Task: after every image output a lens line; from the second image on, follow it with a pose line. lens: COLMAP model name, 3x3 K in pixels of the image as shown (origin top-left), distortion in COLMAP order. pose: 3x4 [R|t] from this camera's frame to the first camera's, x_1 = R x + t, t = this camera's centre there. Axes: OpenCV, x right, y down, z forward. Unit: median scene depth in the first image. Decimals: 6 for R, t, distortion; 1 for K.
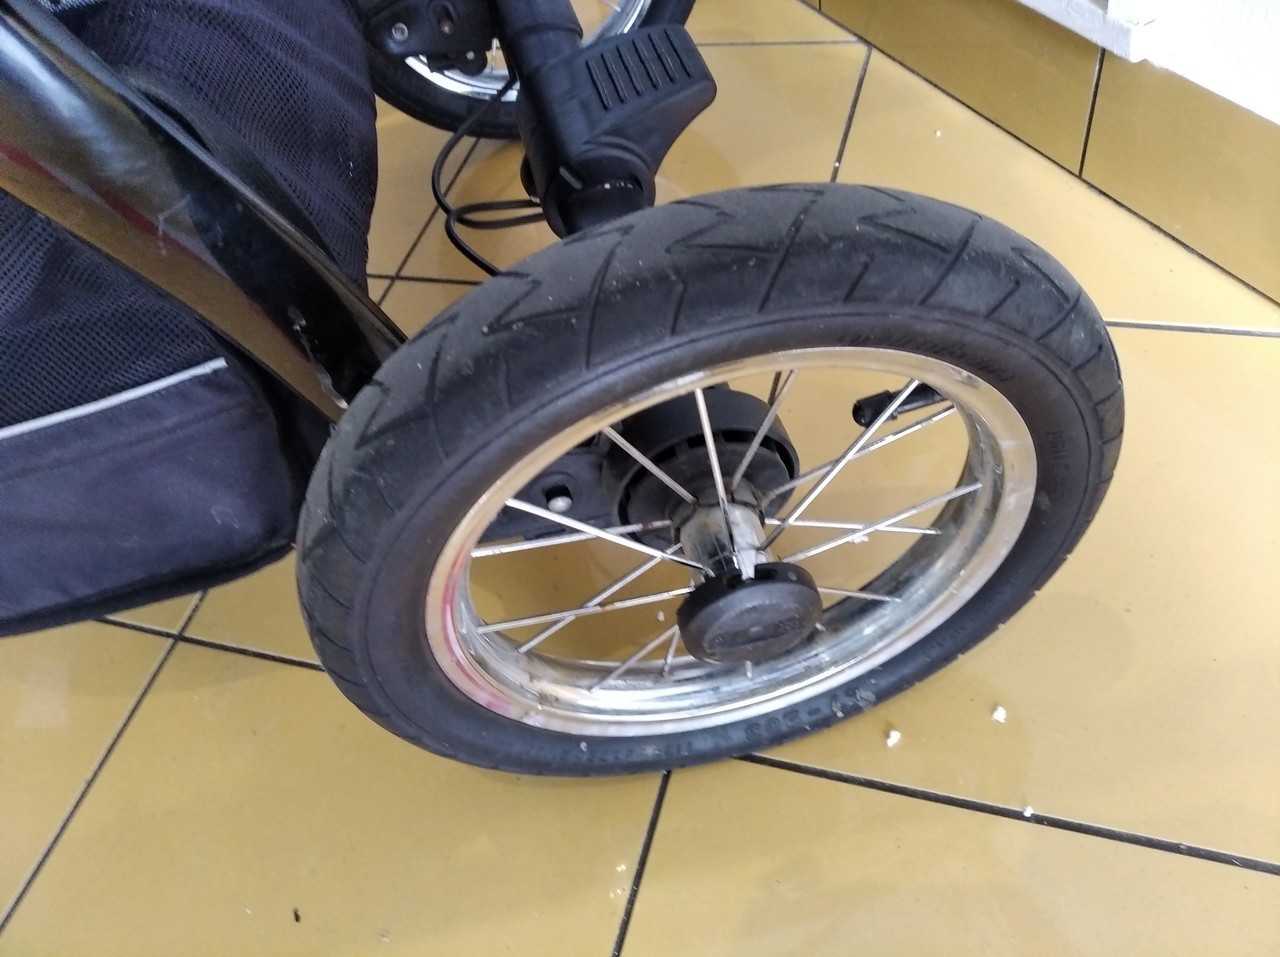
lens RADIAL K [[974.9, 0, 634.7], [0, 974.9, 487.2], [0, 0, 1]] dist [0.009766, -0.022581]
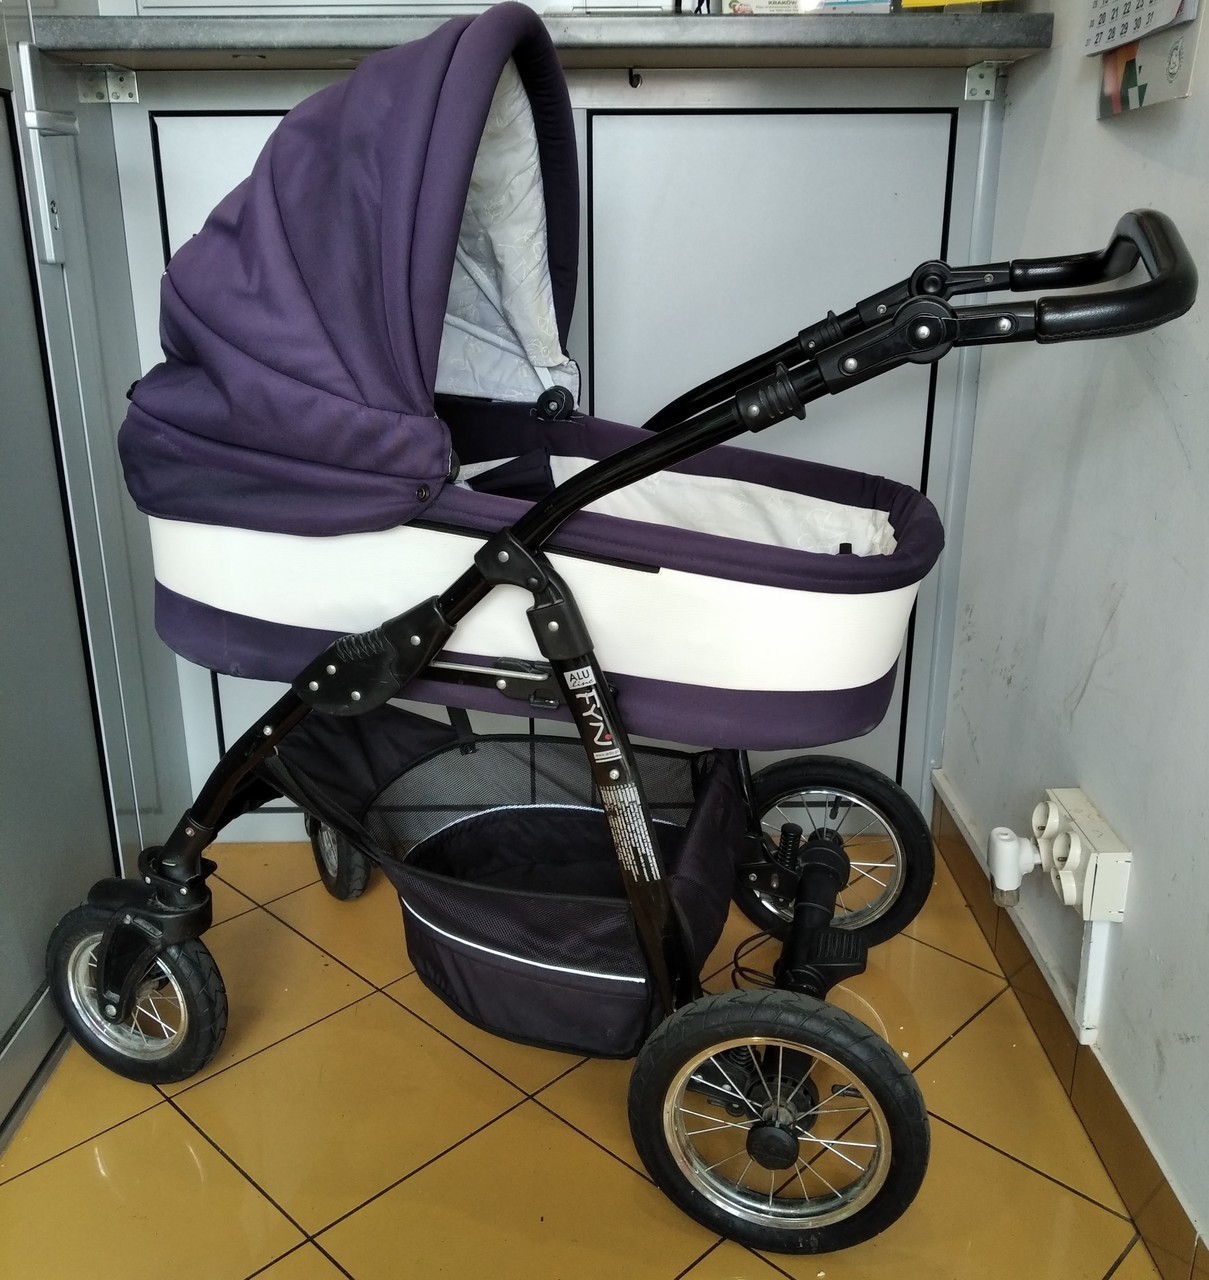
lens RADIAL K [[1267.8, 0, 611.6], [0, 1267.8, 629.0], [0, 0, 1]] dist [0.022812, 0.000000]
pose [[0.873223, 0.319842, -0.367671, 0.566820], [-0.464718, 0.773647, -0.430705, 0.750151], [0.146690, 0.546965, 0.824203, -2.770306]]
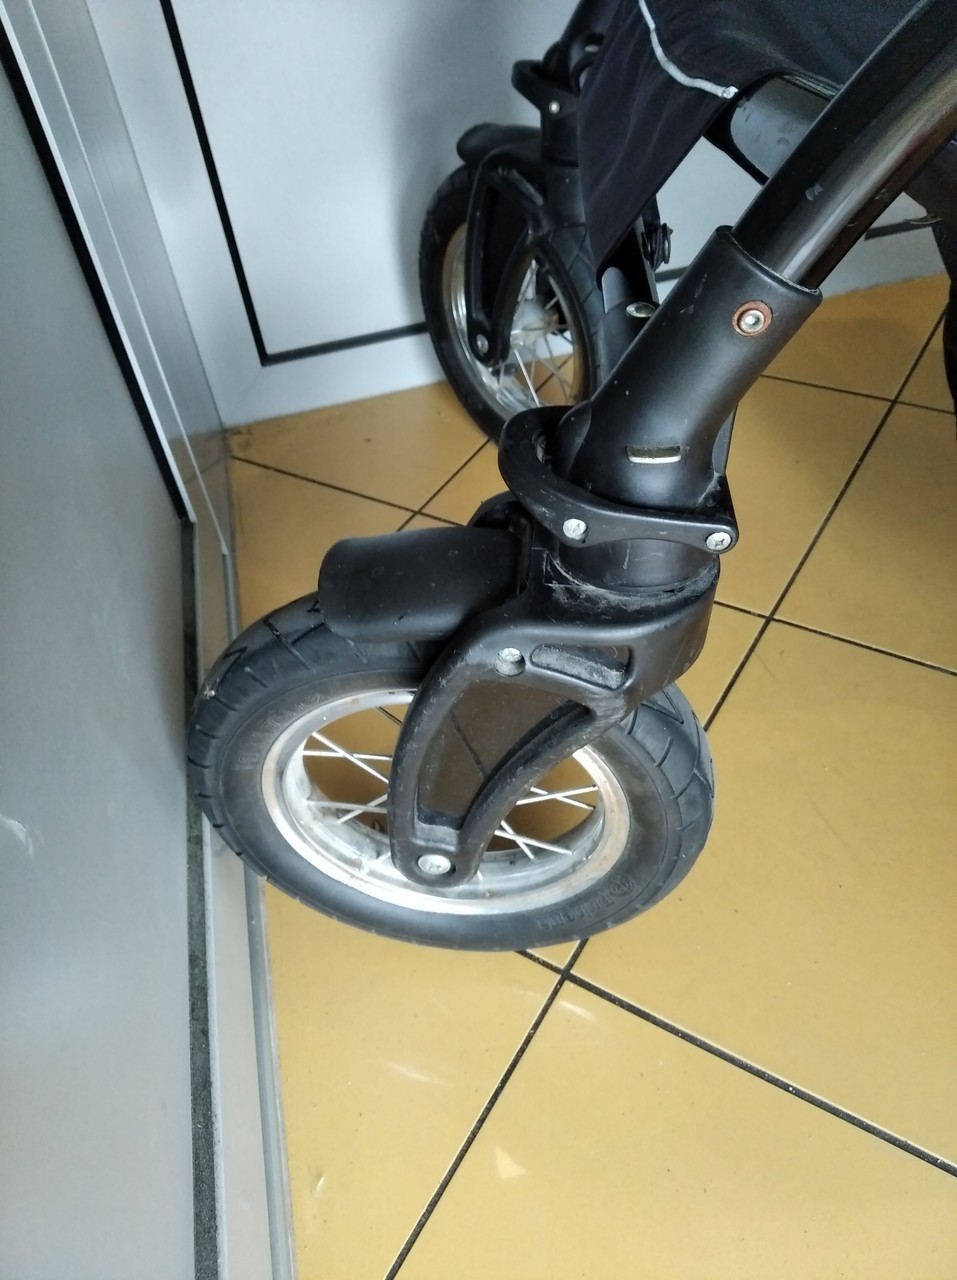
lens RADIAL K [[974.9, 0, 476.1], [0, 974.9, 636.4], [0, 0, 1]] dist [0.009766, -0.022581]
pose [[0.966439, 0.233404, -0.107326, -1.901336], [-0.244675, 0.963612, -0.107643, 0.522430], [0.078297, 0.130290, 0.988380, -0.102966]]
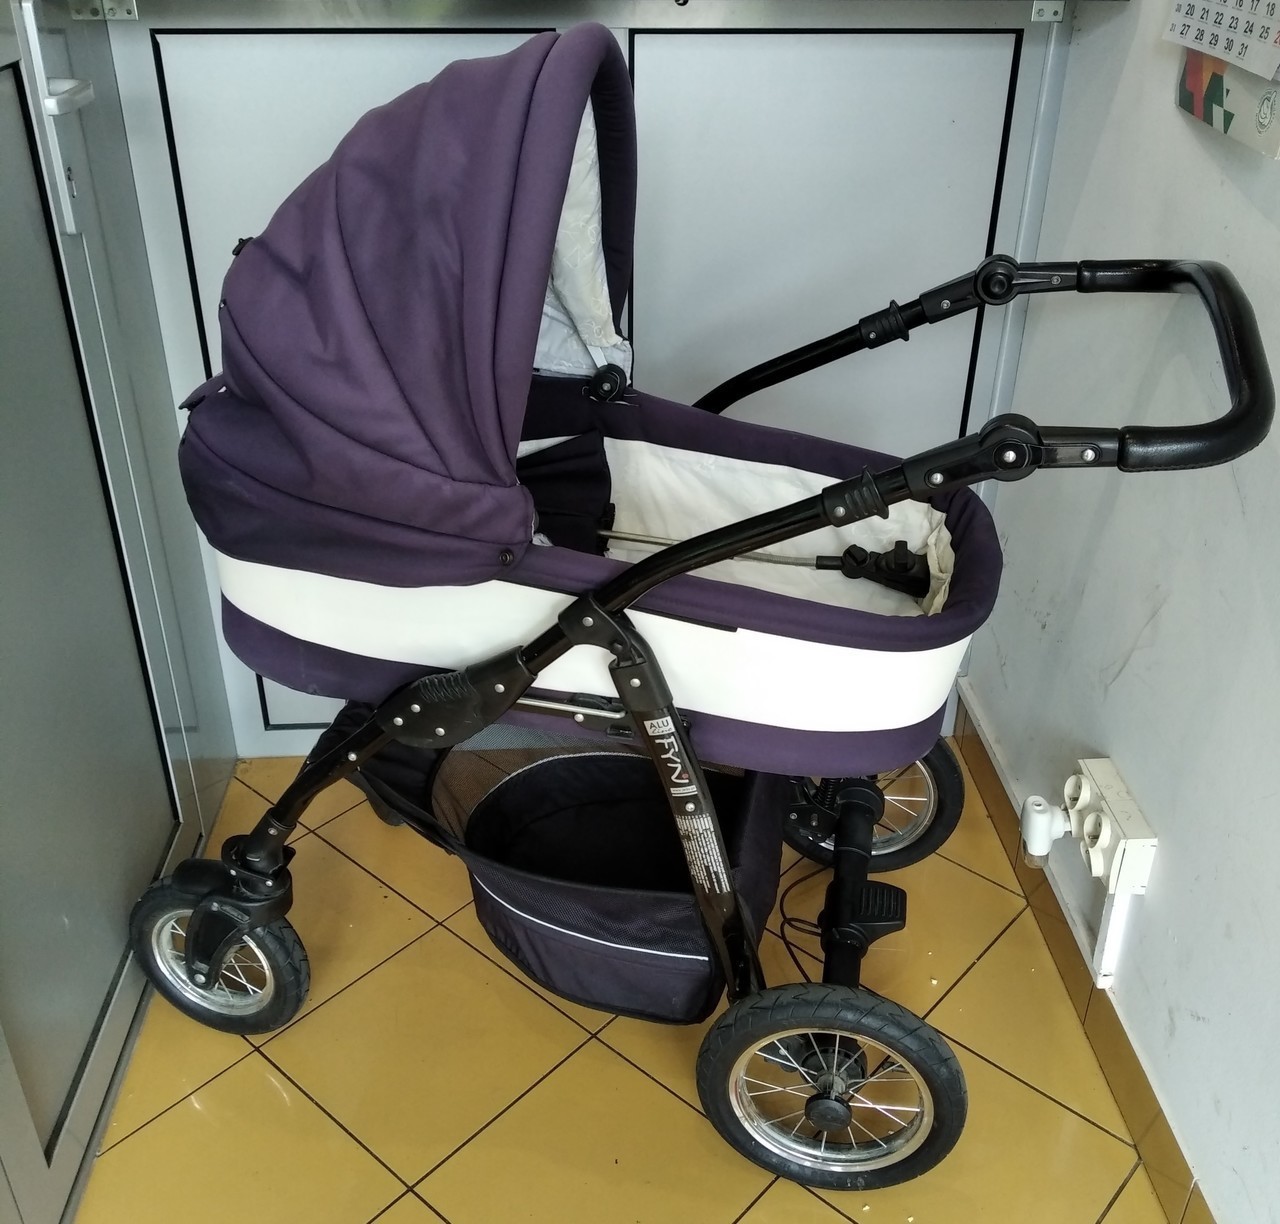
lens RADIAL K [[1341.5, 0, 643.3], [0, 1341.5, 610.8], [0, 0, 1]] dist [0.034999, 0.000000]
pose [[0.891258, 0.374602, -0.255603, 0.091362], [-0.440123, 0.850365, -0.288395, 0.265041], [0.109323, 0.369531, 0.922765, -3.528053]]
